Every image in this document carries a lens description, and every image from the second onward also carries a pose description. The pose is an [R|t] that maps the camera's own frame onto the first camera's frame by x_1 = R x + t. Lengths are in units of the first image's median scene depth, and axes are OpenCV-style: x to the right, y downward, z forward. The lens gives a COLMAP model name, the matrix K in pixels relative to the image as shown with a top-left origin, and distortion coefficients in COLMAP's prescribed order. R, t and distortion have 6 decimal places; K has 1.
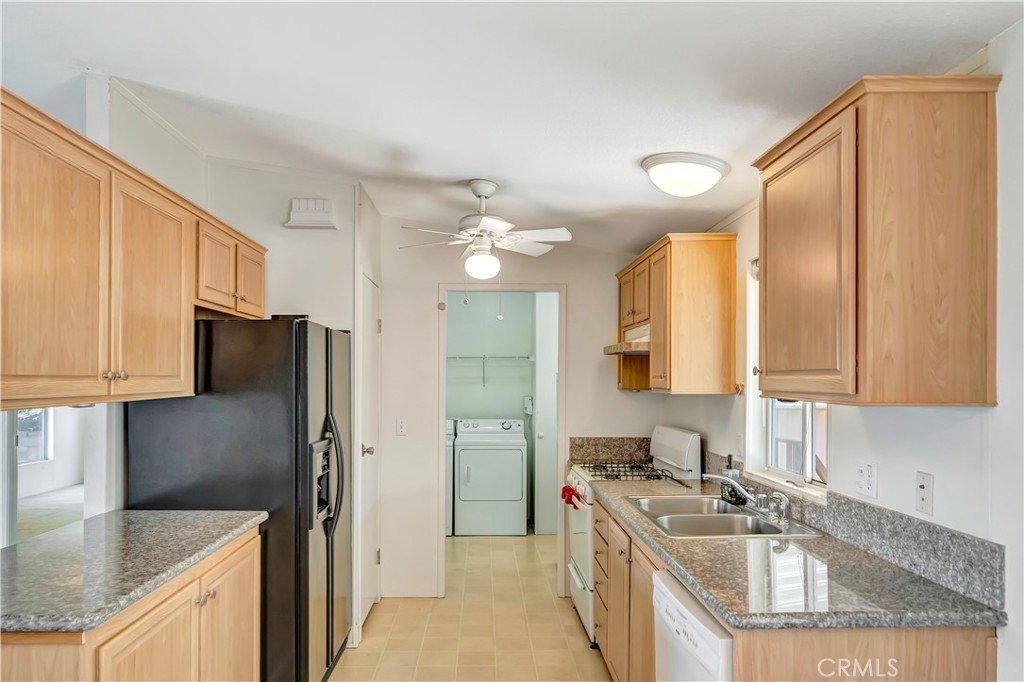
lens RADIAL K [[699.0, 0, 511.8], [0, 699.0, 372.2], [0, 0, 1]] dist [0.002011, -0.000470]
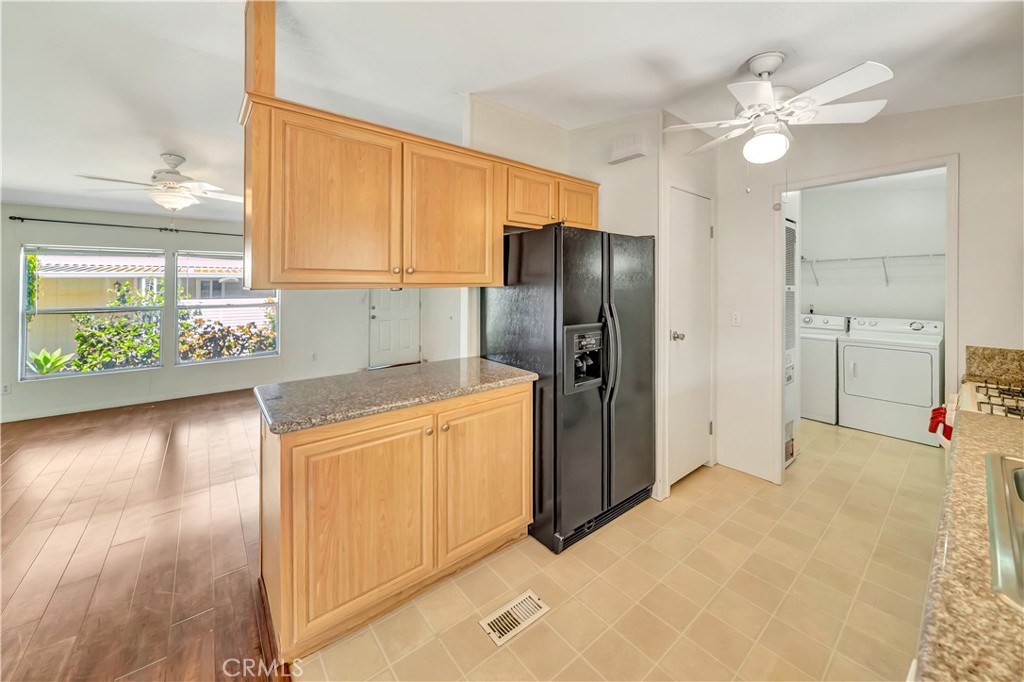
lens RADIAL K [[380.3, 0, 513.2], [0, 380.3, 282.3], [0, 0, 1]] dist [-0.002103, -0.000169]
pose [[0.585323, -0.013991, -0.810680, 0.181916], [0.011006, 0.999896, -0.009310, 0.028388], [0.810726, -0.003473, 0.585416, 0.475254]]
